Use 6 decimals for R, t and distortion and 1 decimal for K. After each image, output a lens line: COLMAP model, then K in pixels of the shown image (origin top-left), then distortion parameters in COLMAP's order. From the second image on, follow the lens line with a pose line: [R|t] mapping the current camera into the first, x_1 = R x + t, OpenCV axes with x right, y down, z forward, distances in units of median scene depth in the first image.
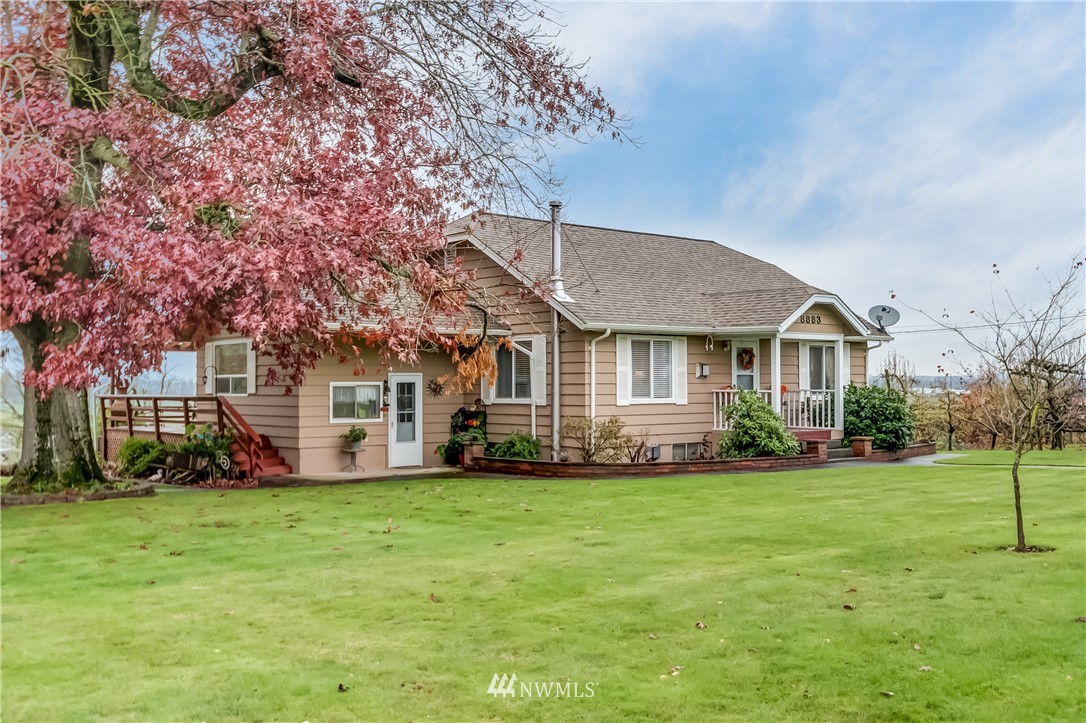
lens RADIAL K [[1141.8, 0, 546.6], [0, 1141.8, 360.7], [0, 0, 1]] dist [0.019249, 0.000000]
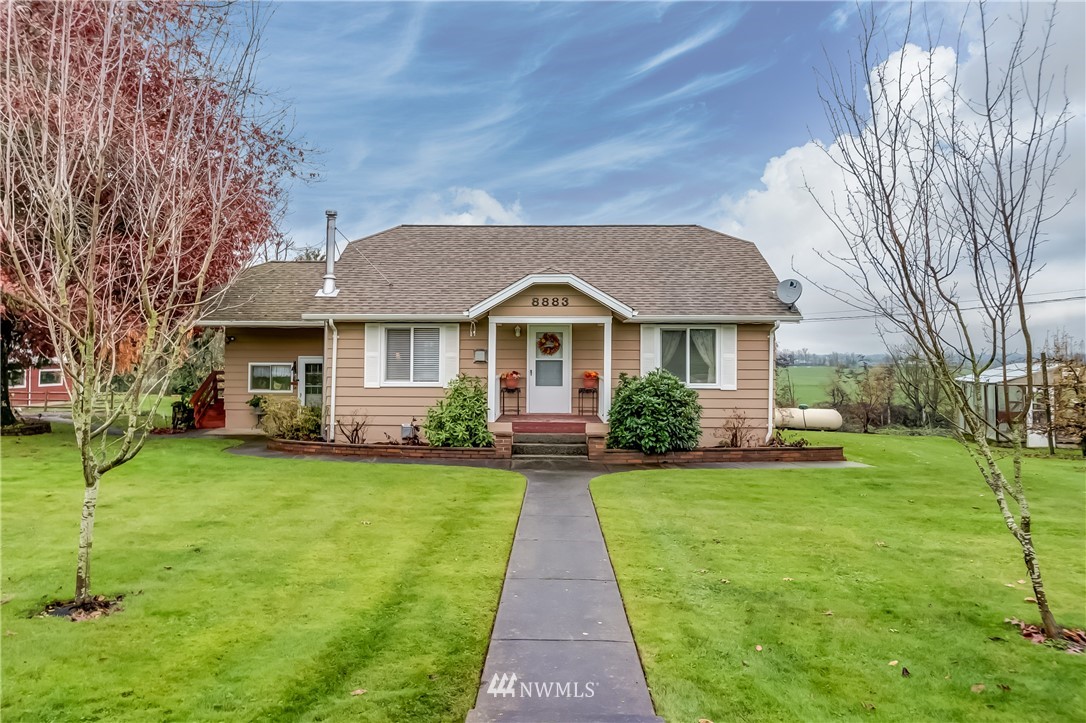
lens RADIAL K [[747.5, 0, 544.9], [0, 747.5, 358.3], [0, 0, 1]] dist [-0.008962, -0.001165]
pose [[0.727703, 0.011097, -0.685803, 0.670935], [0.007774, 0.999671, 0.024425, -0.005548], [0.685848, -0.023105, 0.727378, 0.575241]]
